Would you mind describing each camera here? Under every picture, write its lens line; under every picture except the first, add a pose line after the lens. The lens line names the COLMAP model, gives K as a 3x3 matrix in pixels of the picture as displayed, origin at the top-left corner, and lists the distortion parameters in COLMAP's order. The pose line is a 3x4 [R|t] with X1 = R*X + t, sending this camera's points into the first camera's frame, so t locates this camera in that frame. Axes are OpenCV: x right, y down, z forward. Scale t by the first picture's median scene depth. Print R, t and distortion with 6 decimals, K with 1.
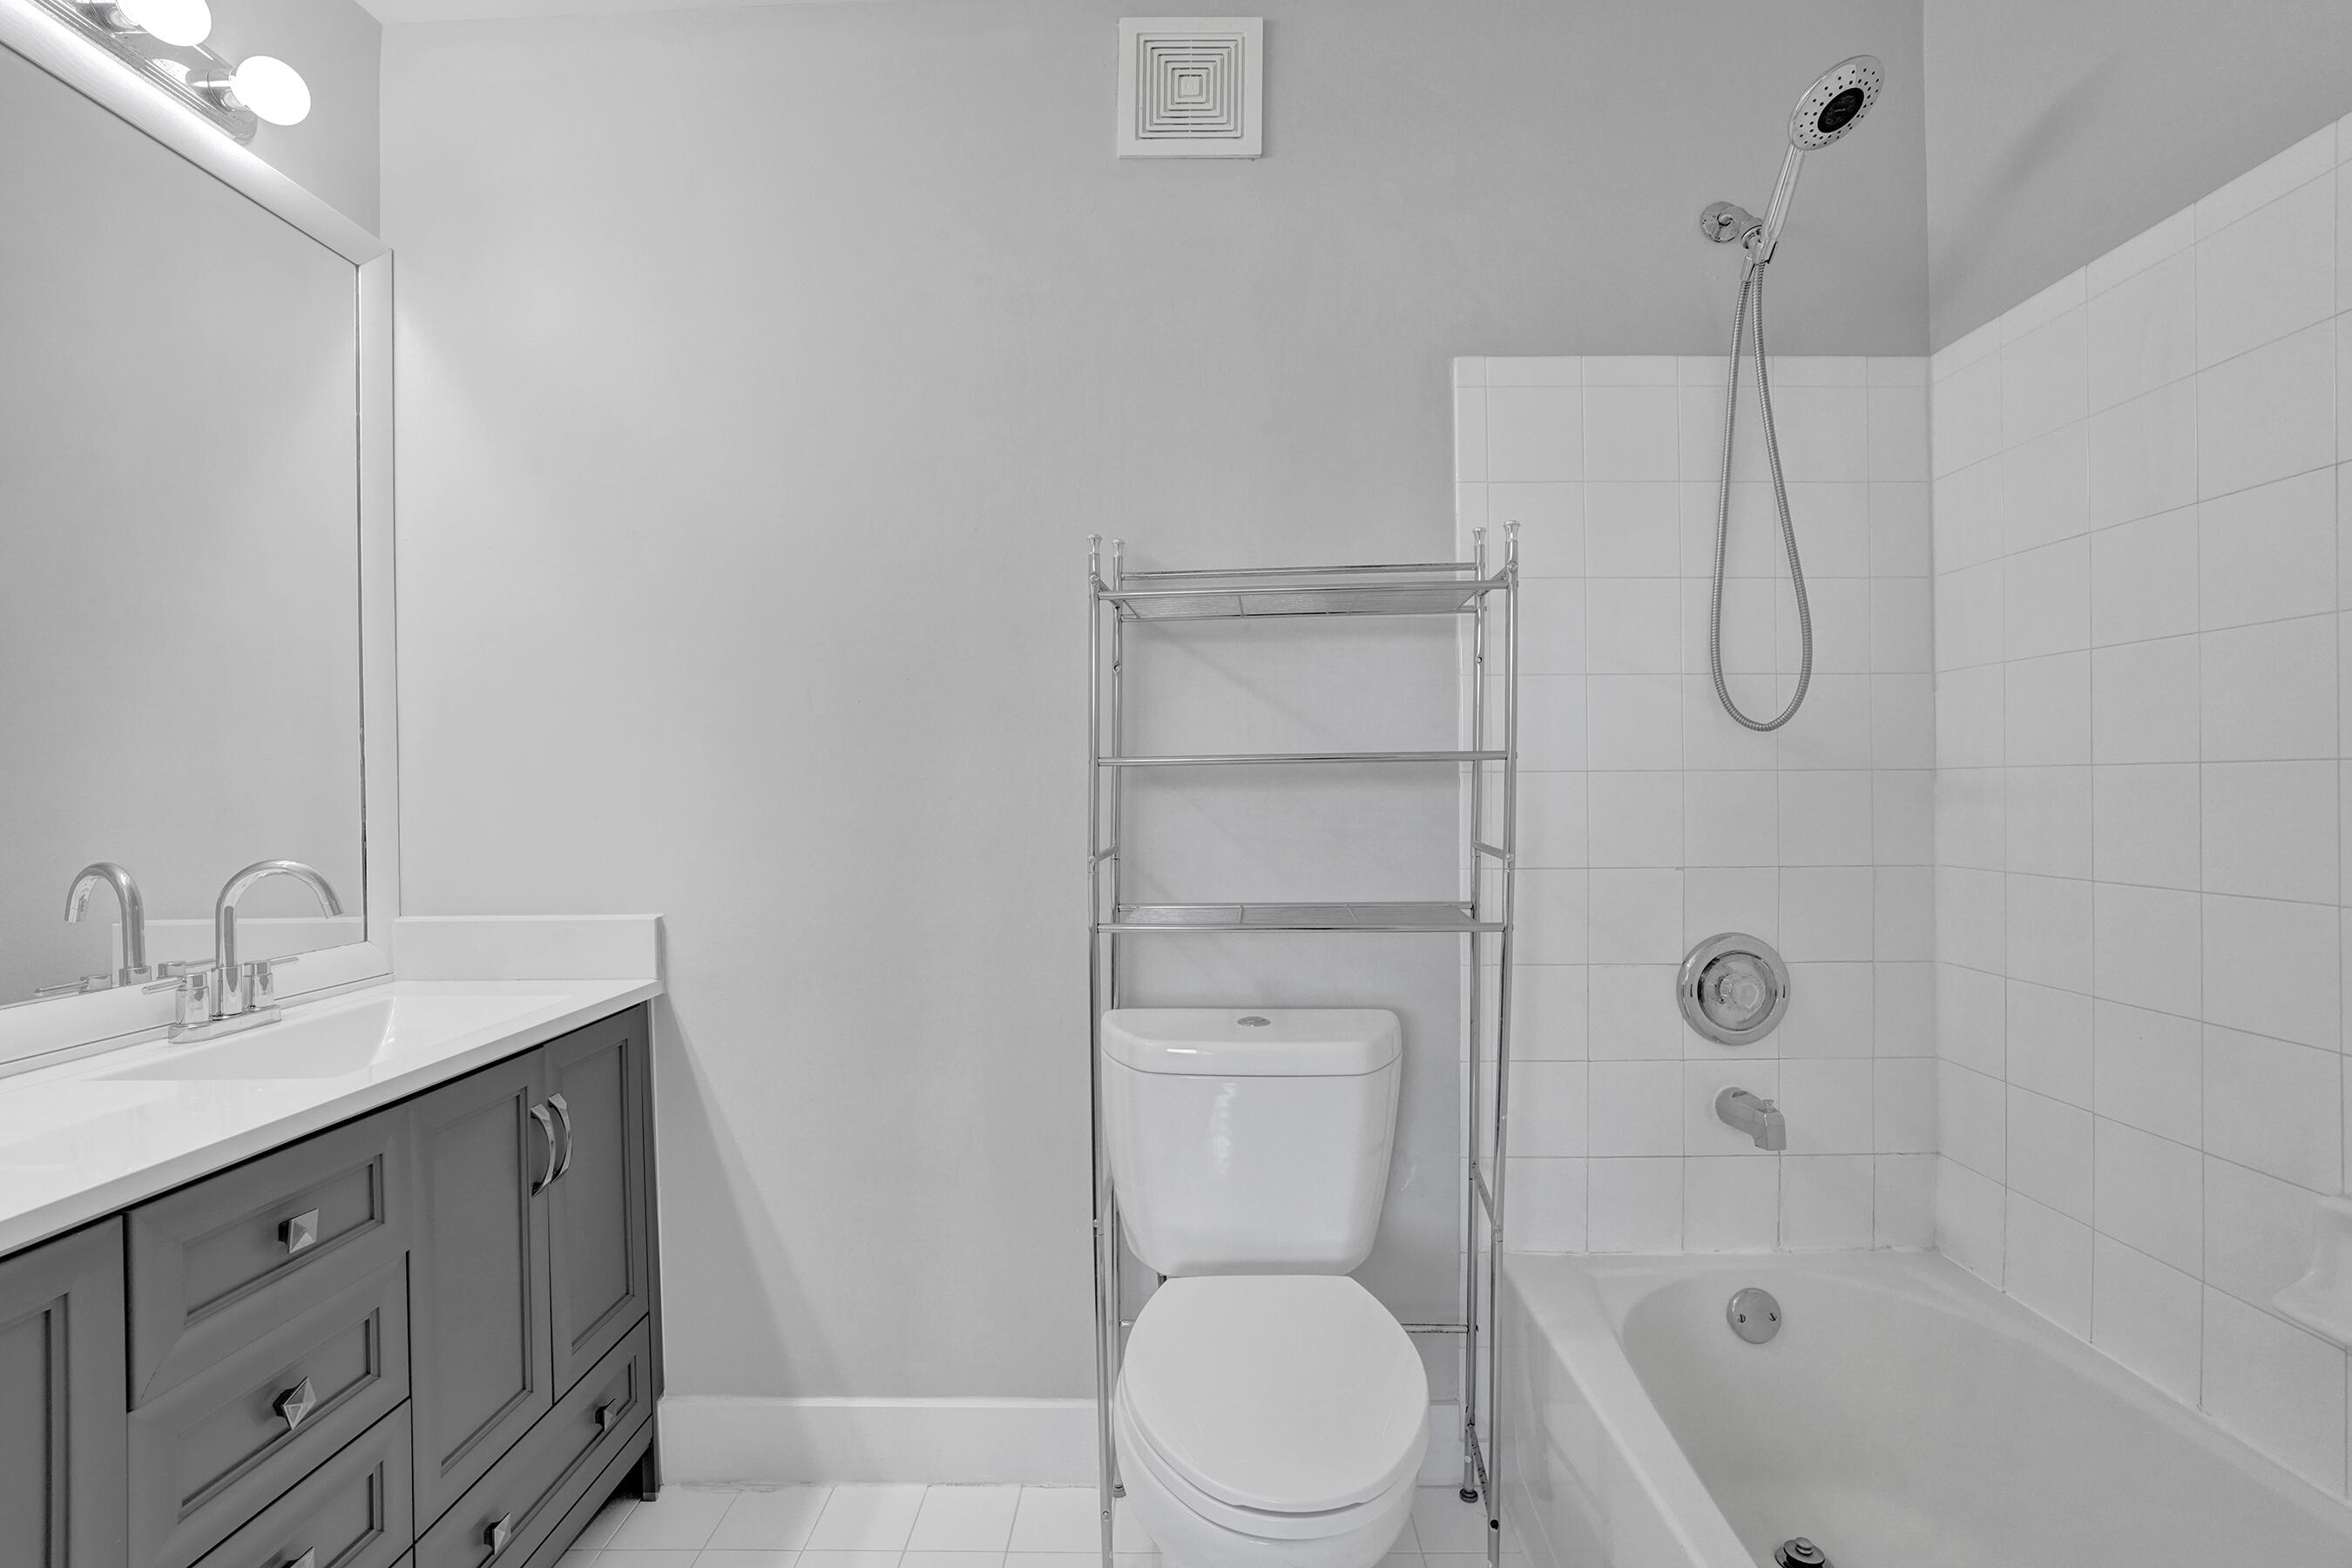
lens RADIAL K [[1099.8, 0, 1214.1], [0, 1099.8, 770.6], [0, 0, 1]] dist [-0.047548, 0.028054]
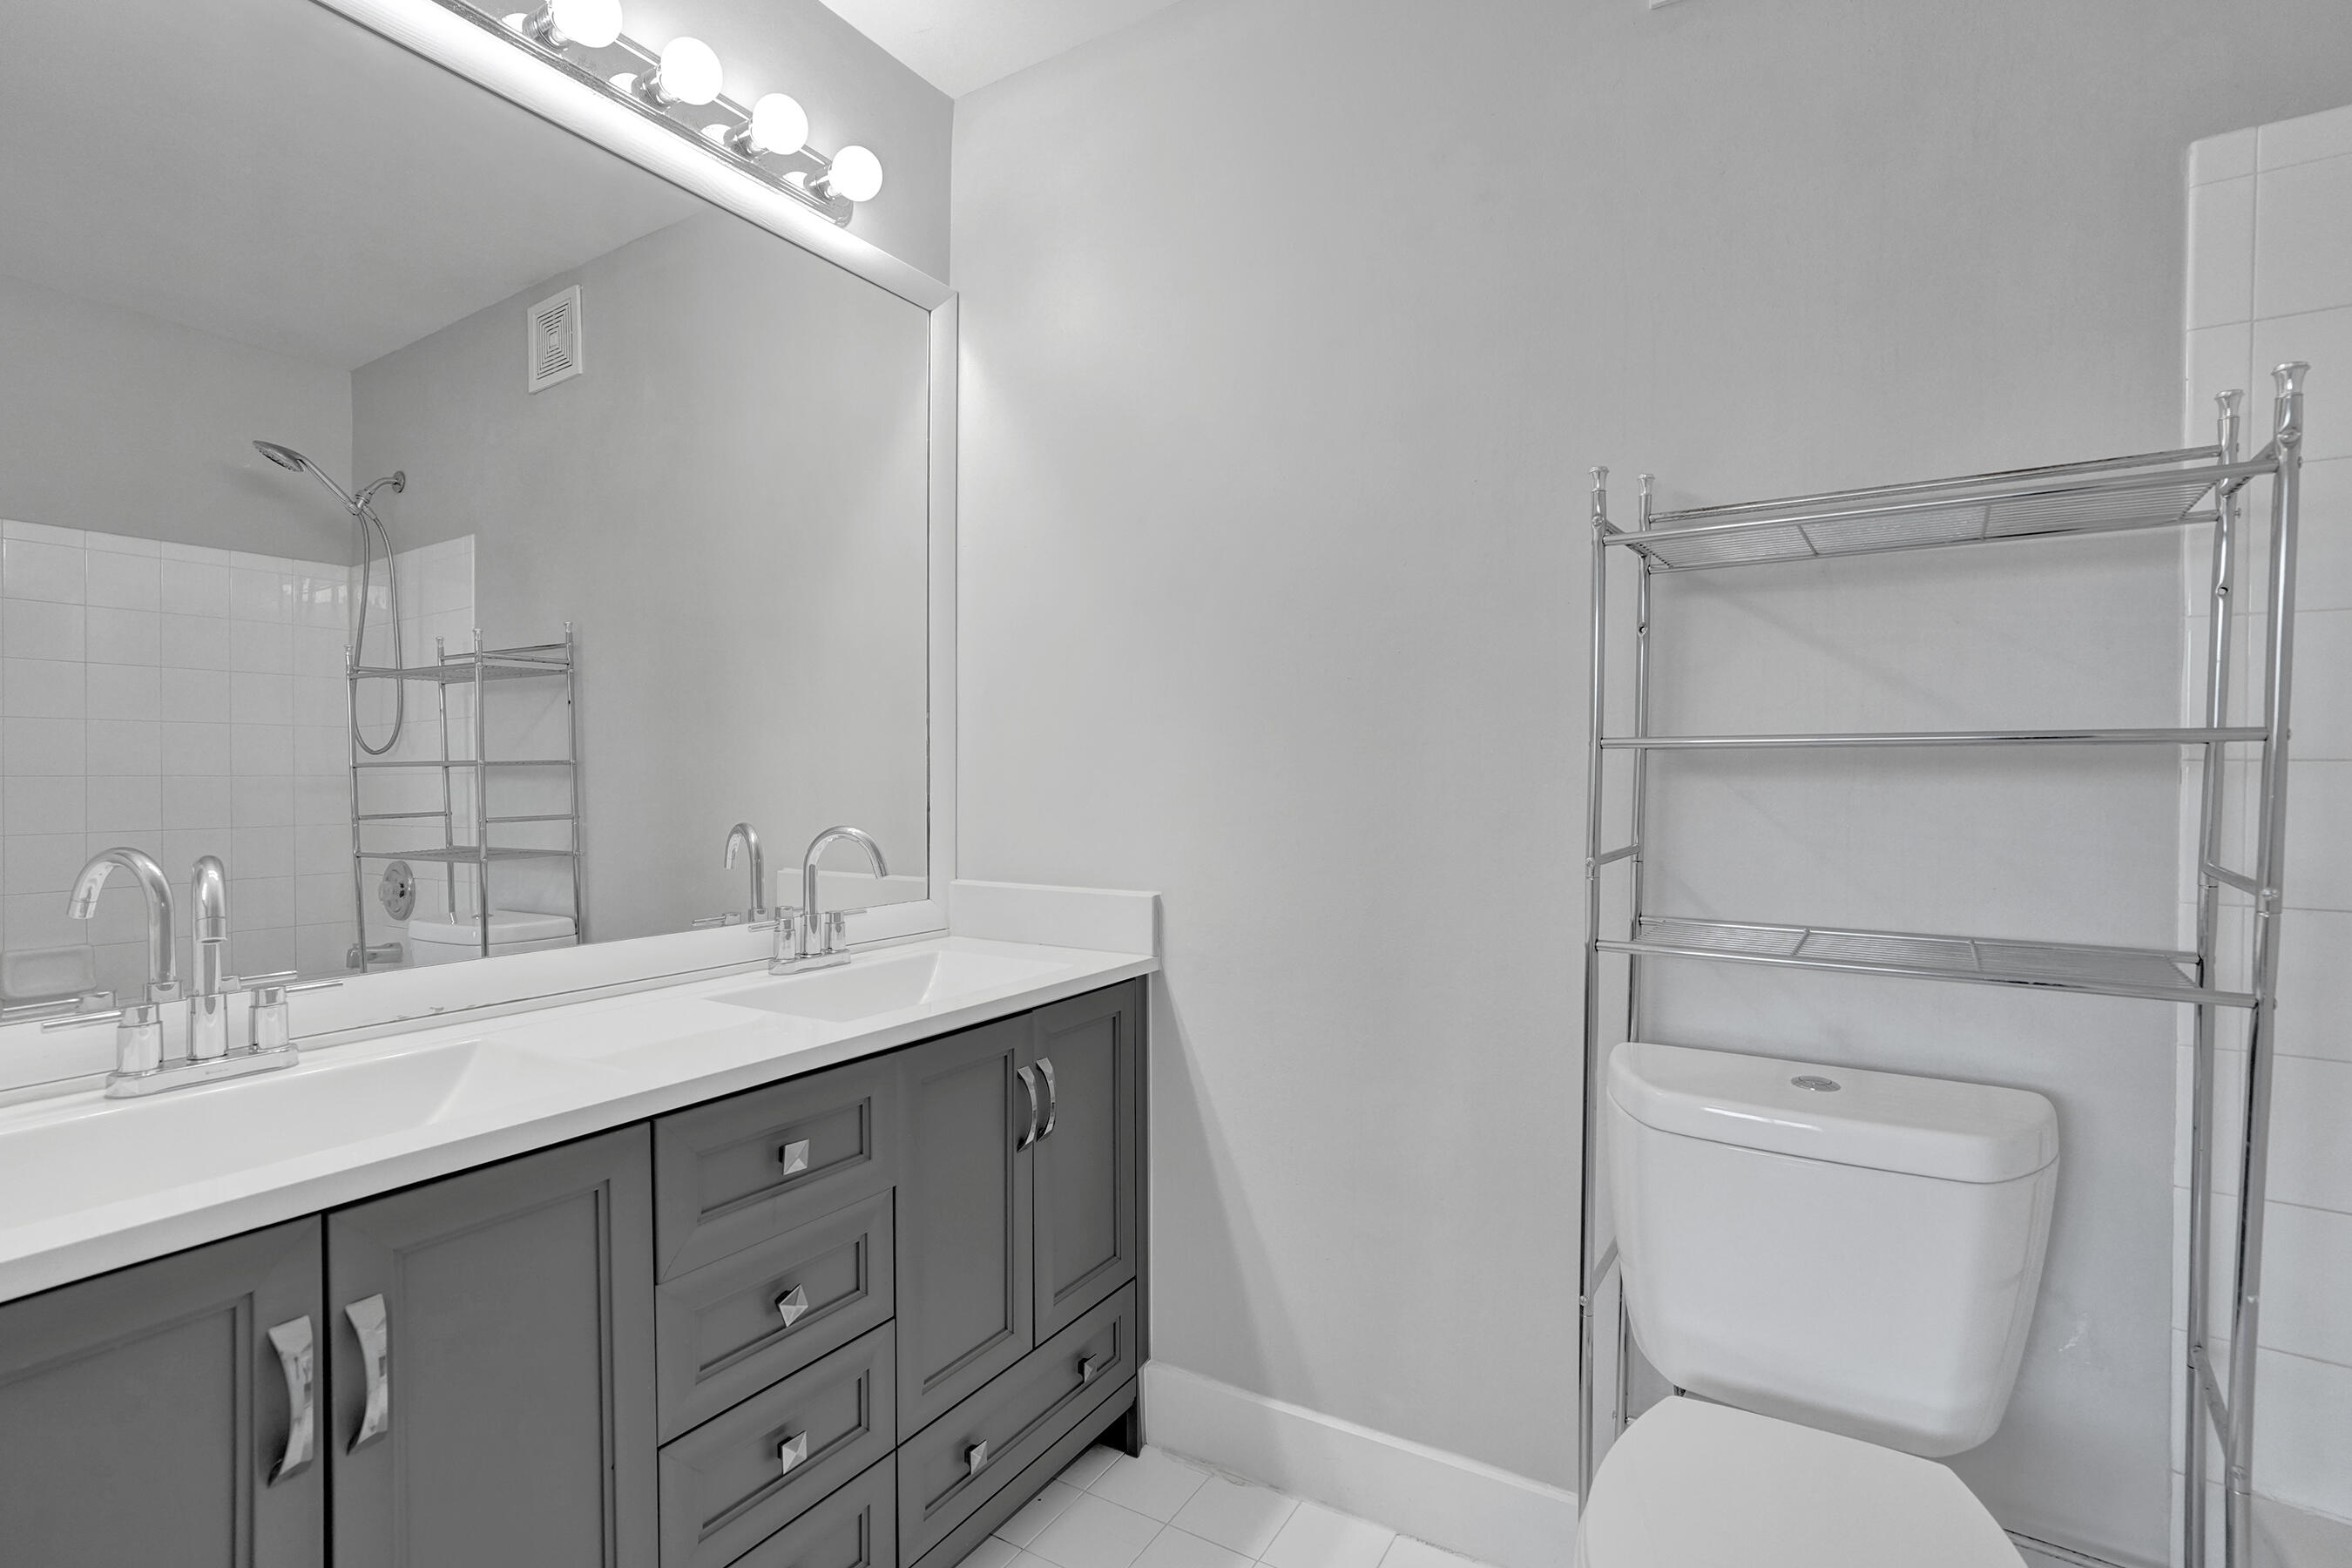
lens RADIAL K [[1099.8, 0, 1214.1], [0, 1099.8, 770.6], [0, 0, 1]] dist [-0.047548, 0.028054]
pose [[0.856997, 0.013787, -0.515137, 0.069826], [-0.005241, 0.999824, 0.018039, -0.000876], [0.515295, -0.012760, 0.856918, 0.153855]]
